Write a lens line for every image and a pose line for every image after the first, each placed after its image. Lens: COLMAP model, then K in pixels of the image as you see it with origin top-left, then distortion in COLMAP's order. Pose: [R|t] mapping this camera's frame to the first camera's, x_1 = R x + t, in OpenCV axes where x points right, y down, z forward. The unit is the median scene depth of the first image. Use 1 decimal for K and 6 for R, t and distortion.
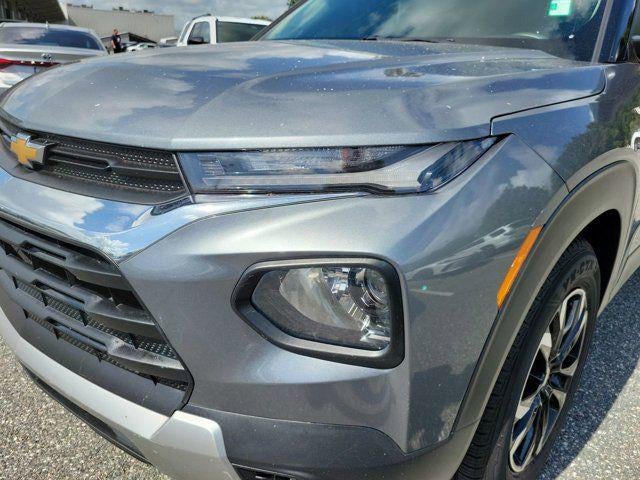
lens RADIAL K [[483.2, 0, 320.2], [0, 483.2, 251.3], [0, 0, 1]] dist [0.041583, -0.048533]
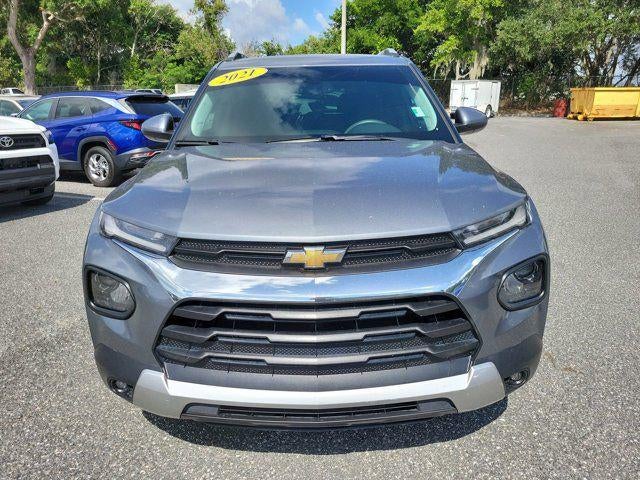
lens RADIAL K [[483.2, 0, 320.2], [0, 483.2, 251.3], [0, 0, 1]] dist [0.041583, -0.048533]
pose [[0.744657, -0.245633, 0.620605, -1.779347], [0.279577, 0.959108, 0.044151, -0.341800], [-0.606072, 0.140629, 0.782879, -0.160945]]
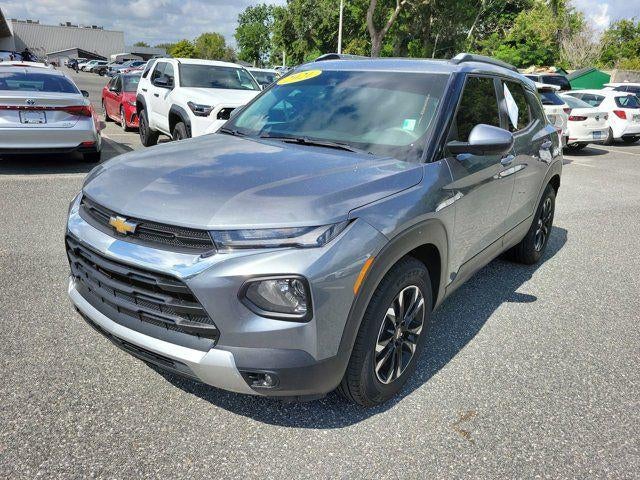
lens RADIAL K [[483.2, 0, 320.2], [0, 483.2, 251.3], [0, 0, 1]] dist [0.041583, -0.048533]
pose [[0.995783, -0.032586, 0.085756, 0.017517], [0.034258, 0.999249, -0.018099, -0.049485], [-0.085102, 0.020960, 0.996152, -1.204951]]
